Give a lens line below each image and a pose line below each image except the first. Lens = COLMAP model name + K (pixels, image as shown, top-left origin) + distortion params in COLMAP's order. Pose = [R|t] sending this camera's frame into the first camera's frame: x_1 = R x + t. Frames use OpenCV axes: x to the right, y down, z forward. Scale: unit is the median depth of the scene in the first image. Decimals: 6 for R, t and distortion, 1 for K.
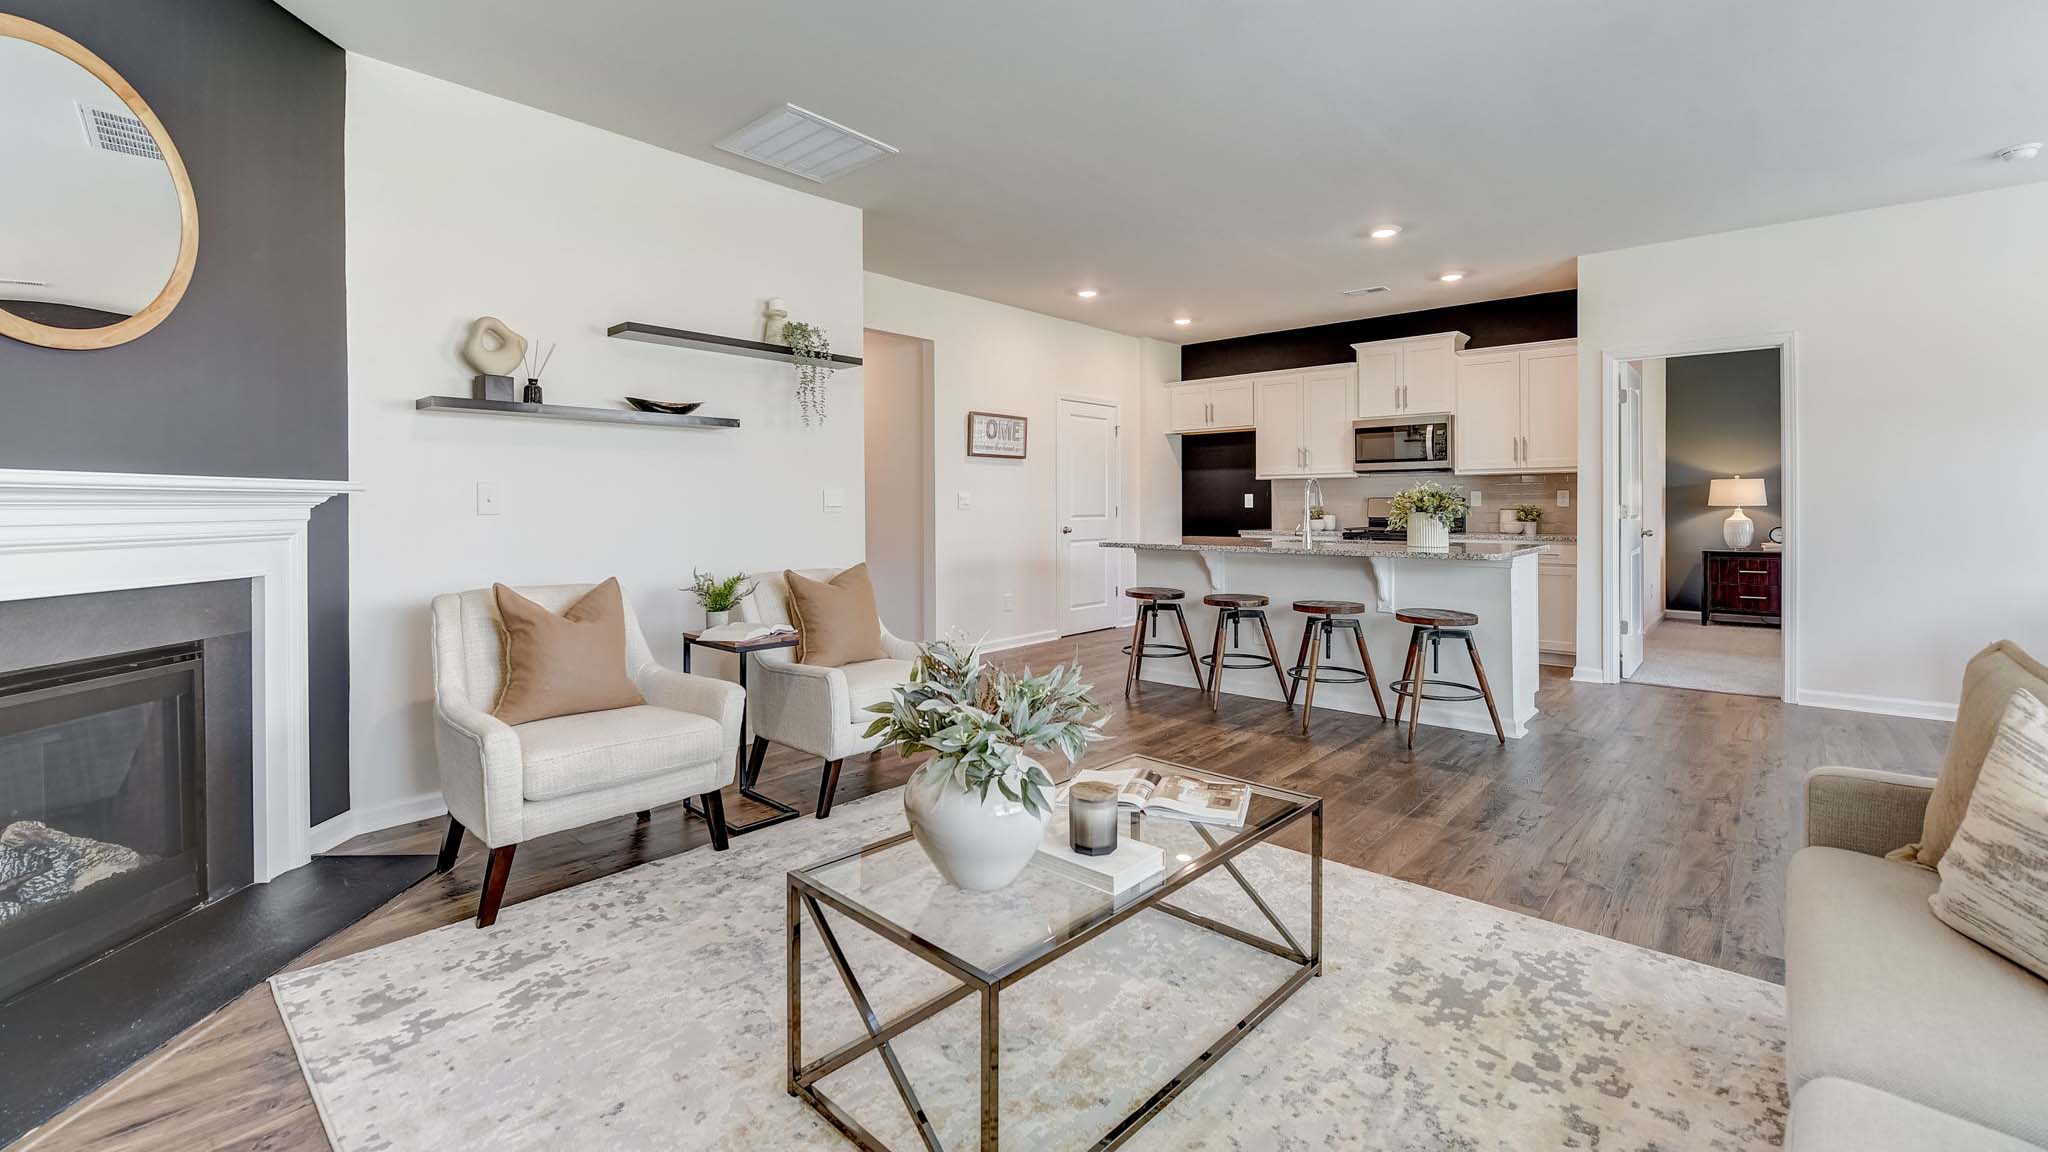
lens RADIAL K [[849.0, 0, 1025.6], [0, 849.0, 502.0], [0, 0, 1]] dist [-0.001065, -0.000113]
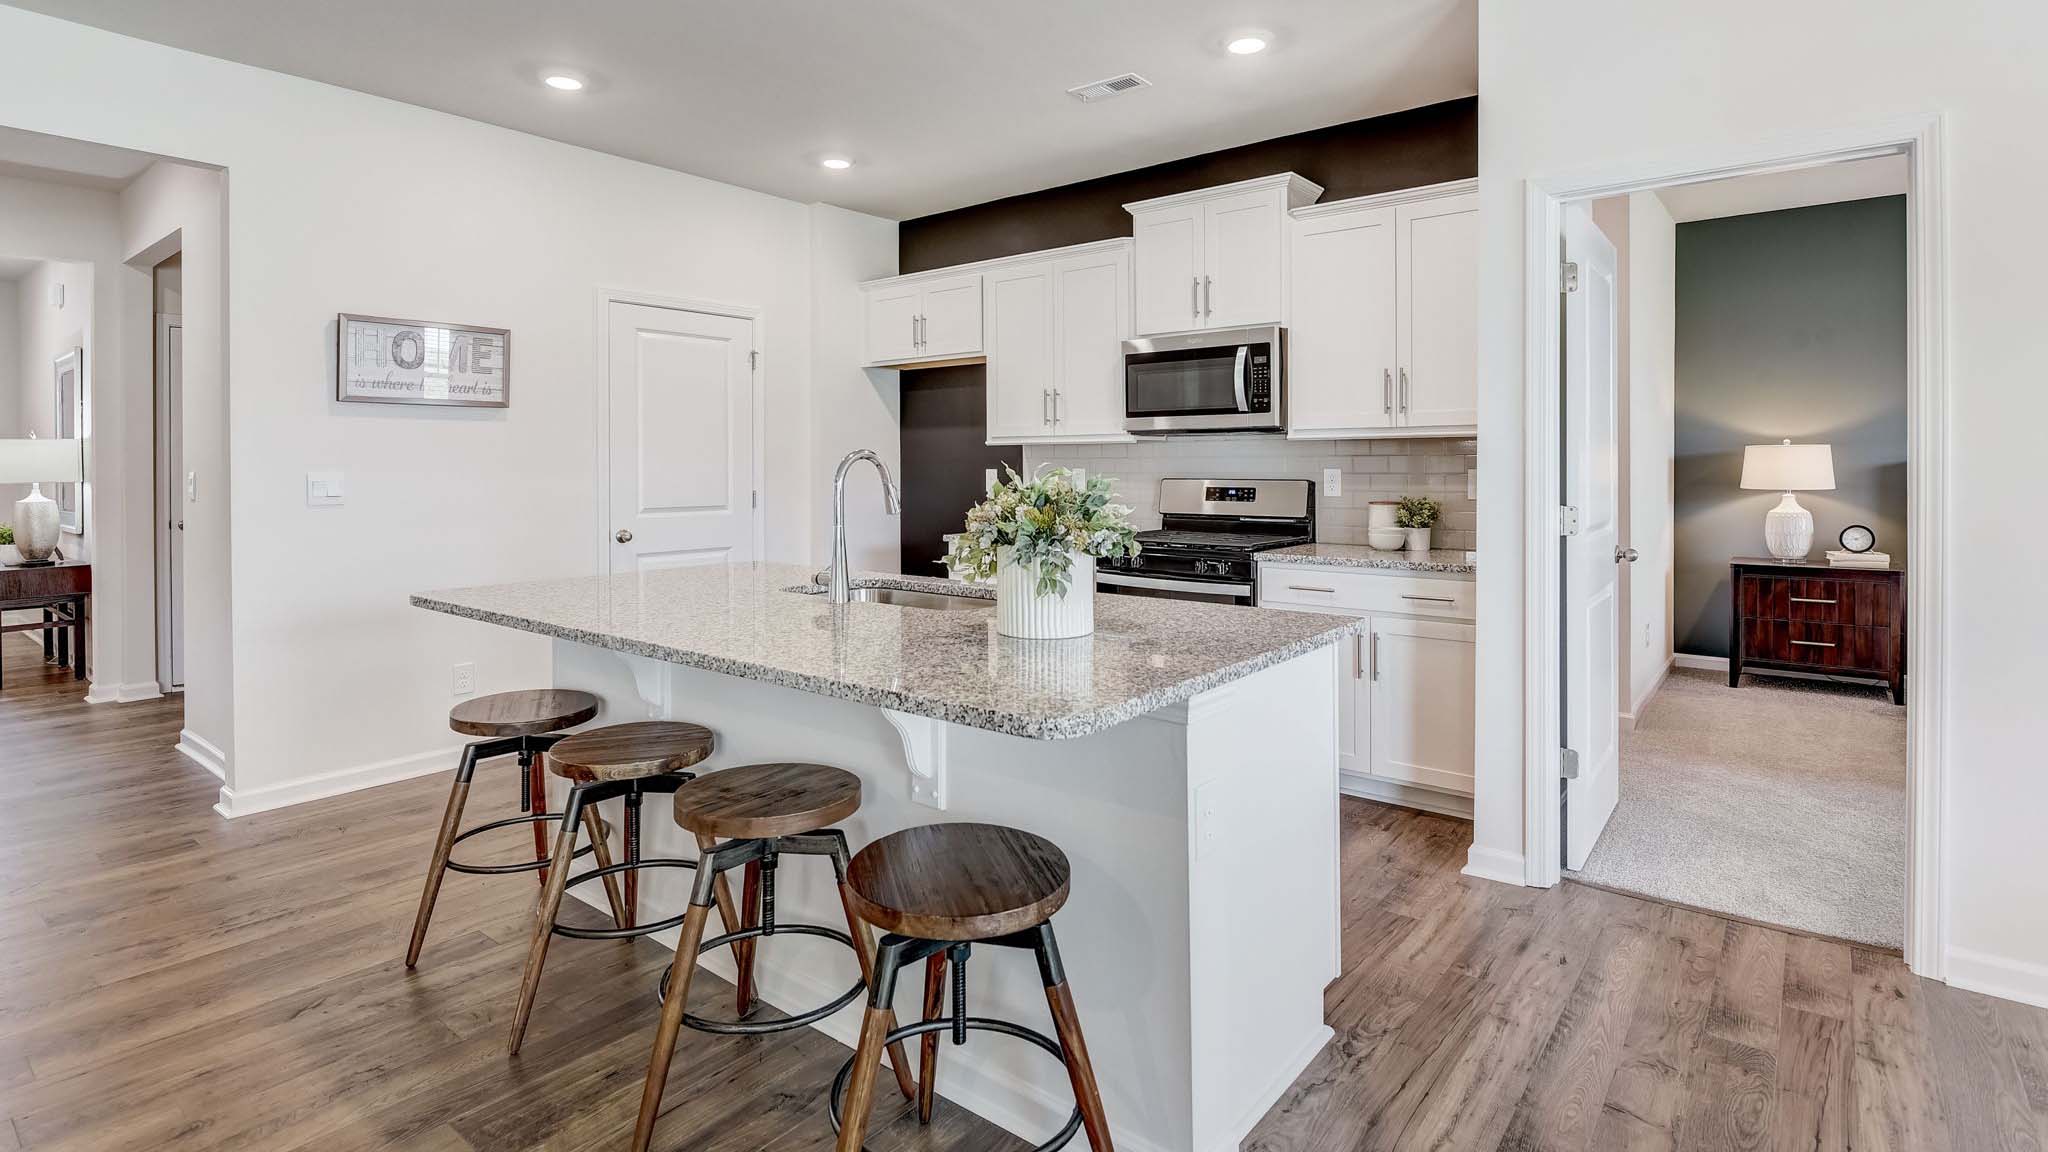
lens RADIAL K [[1006.7, 0, 1010.8], [0, 1006.7, 465.2], [0, 0, 1]] dist [0.003013, 0.001096]
pose [[0.998633, -0.000797, 0.052255, 0.283547], [0.000736, 0.999999, 0.001199, -0.015613], [-0.052256, -0.001159, 0.998633, 0.354067]]
